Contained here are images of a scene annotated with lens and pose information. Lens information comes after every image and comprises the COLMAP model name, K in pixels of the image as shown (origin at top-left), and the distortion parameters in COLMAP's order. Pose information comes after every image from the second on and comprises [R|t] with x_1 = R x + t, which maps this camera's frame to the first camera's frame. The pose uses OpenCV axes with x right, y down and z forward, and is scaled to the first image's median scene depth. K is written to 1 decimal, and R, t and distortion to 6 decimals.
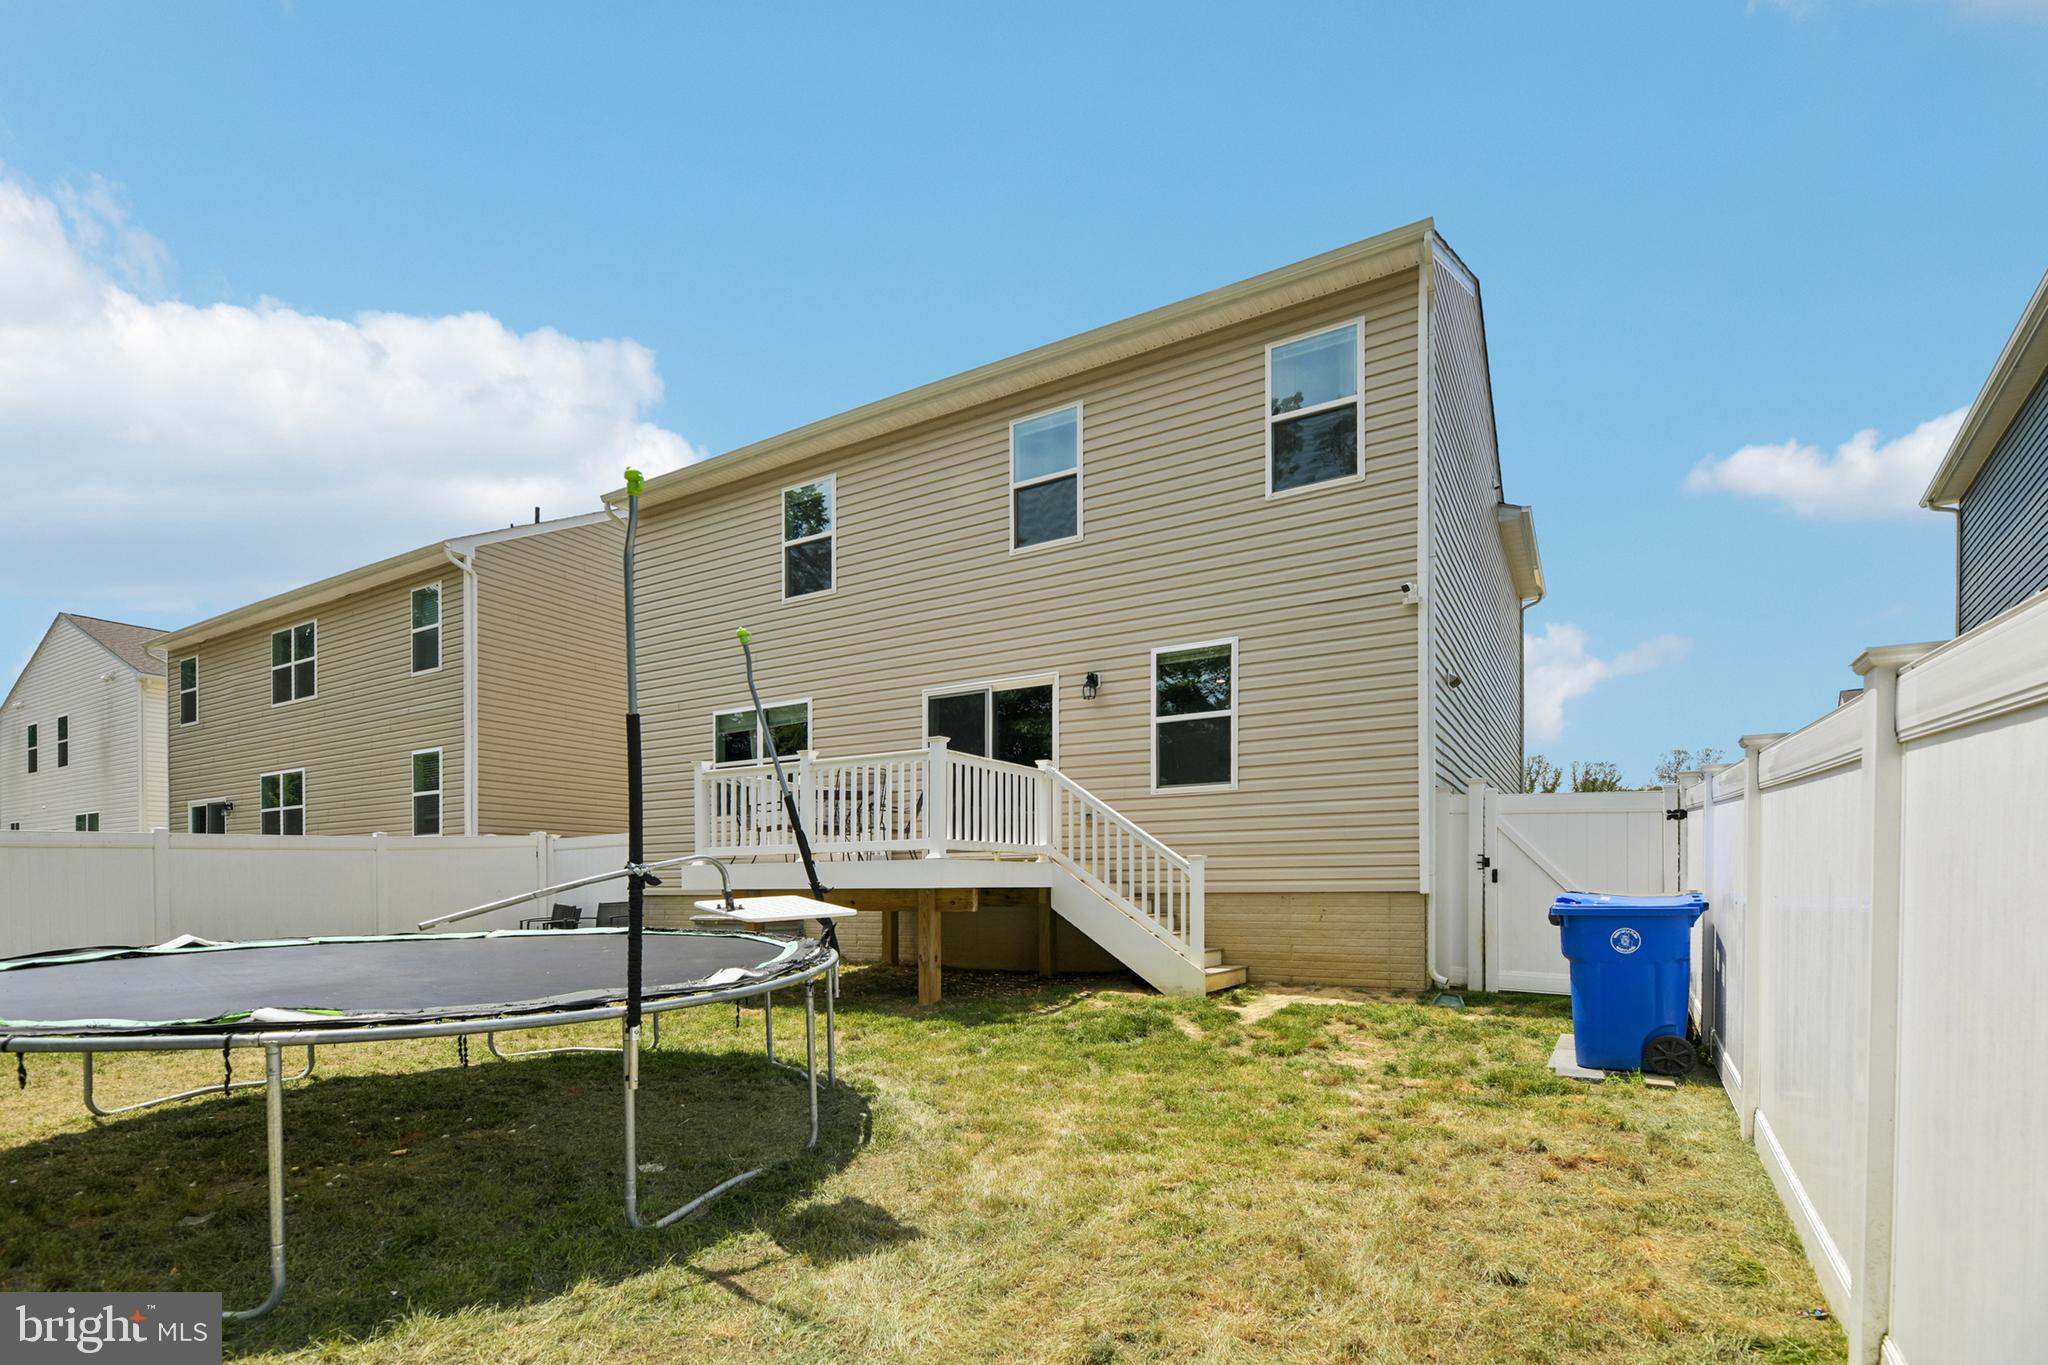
lens RADIAL K [[841.9, 0, 1032.8], [0, 841.9, 670.9], [0, 0, 1]] dist [0.002772, -0.000267]
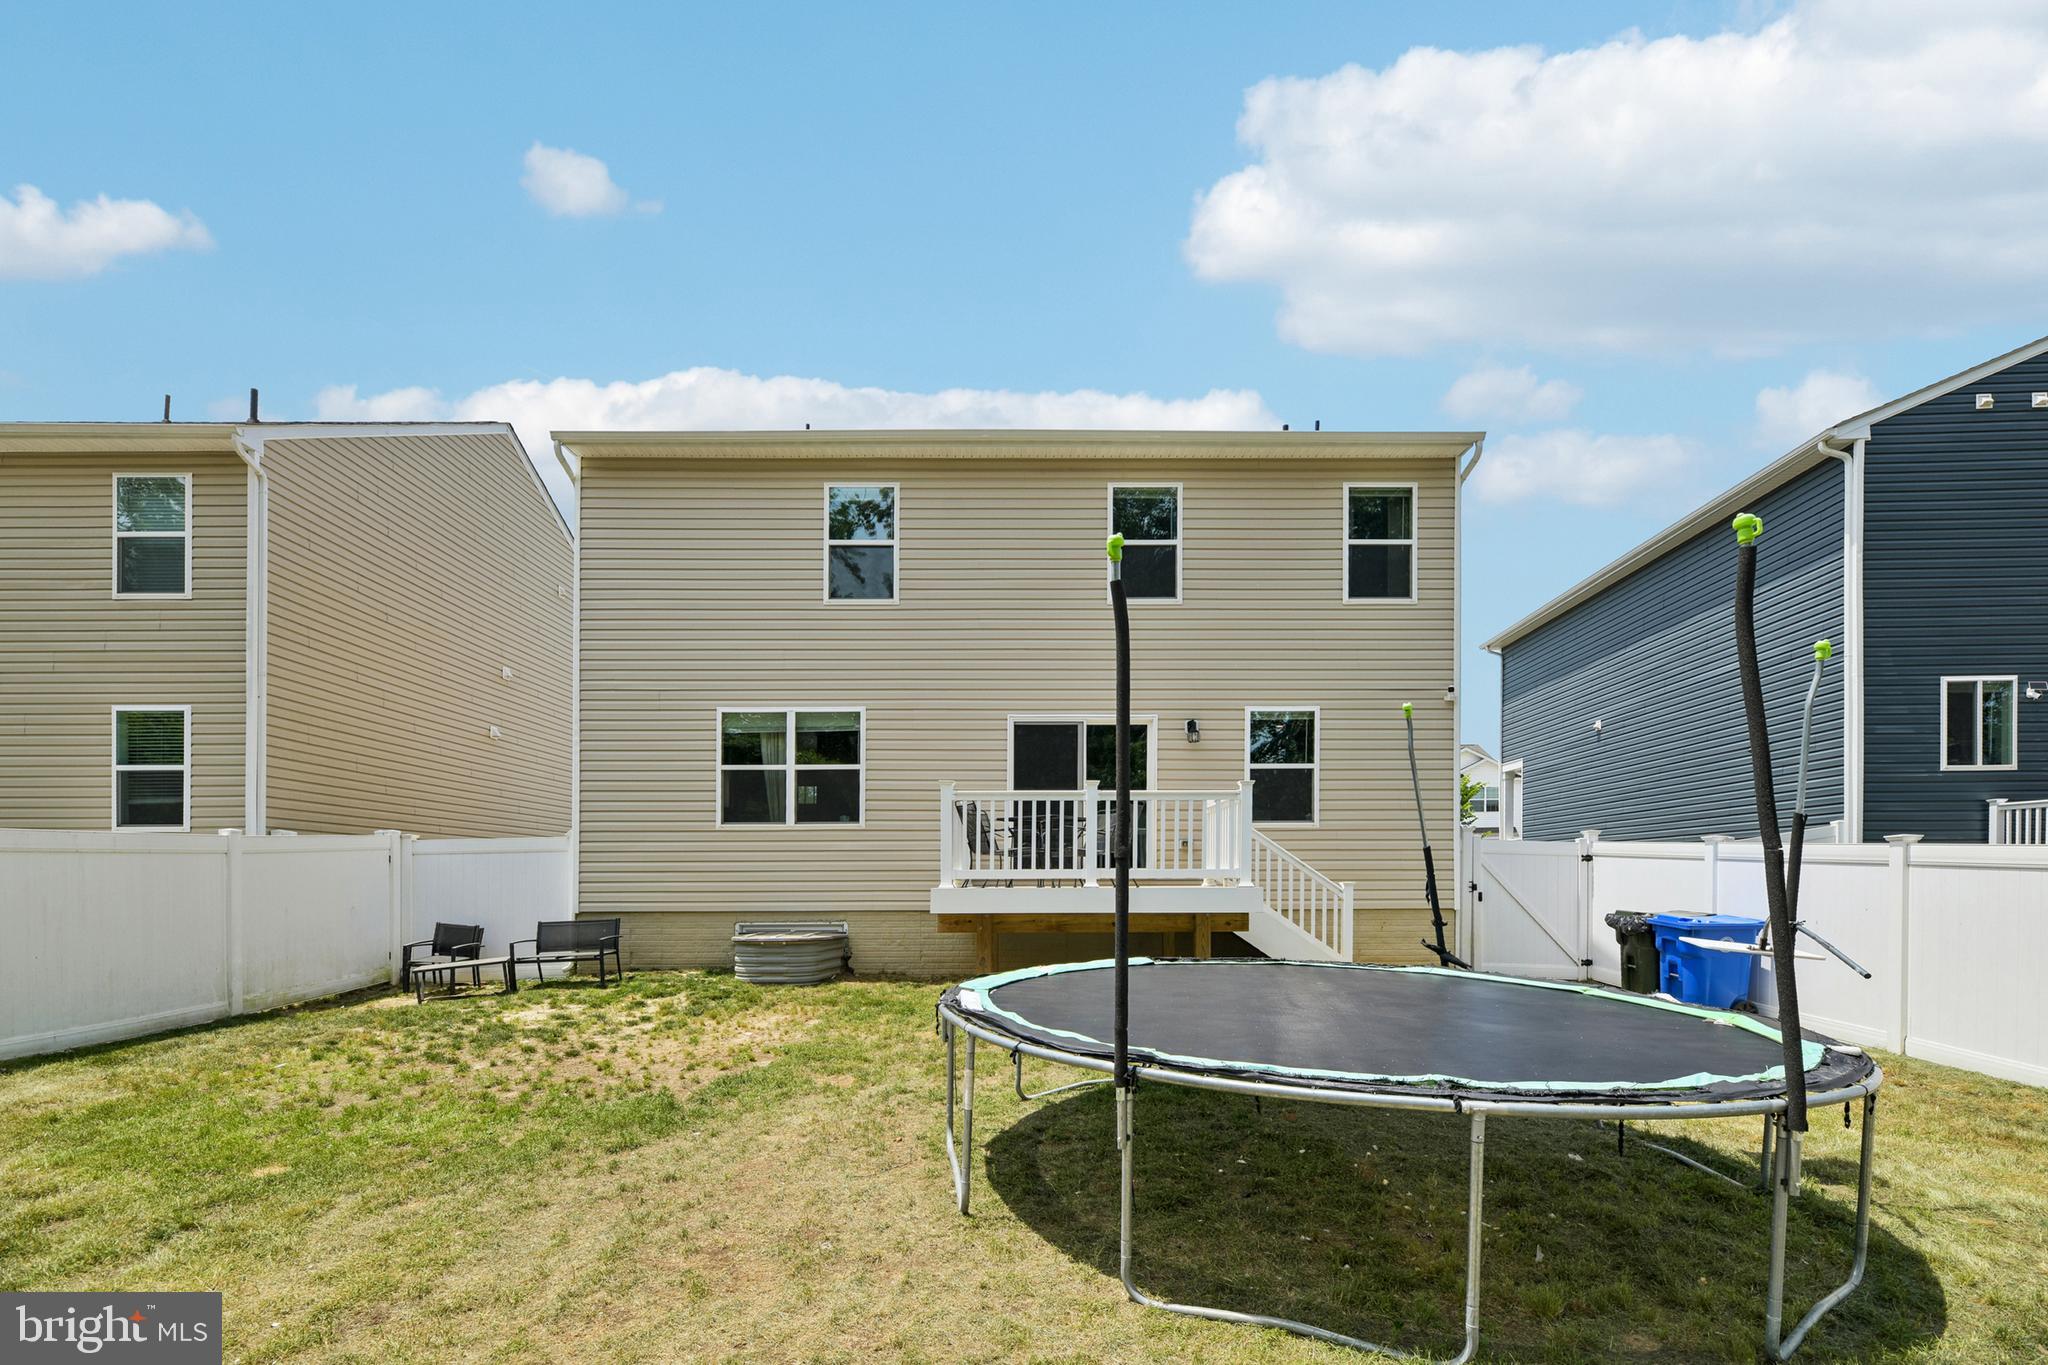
lens RADIAL K [[841.9, 0, 1032.8], [0, 841.9, 670.9], [0, 0, 1]] dist [0.002772, -0.000267]
pose [[0.882458, 0.126333, 0.453109, -0.615096], [-0.119354, 0.991872, -0.044099, 0.011913], [-0.454997, -0.015165, 0.890364, 0.055644]]
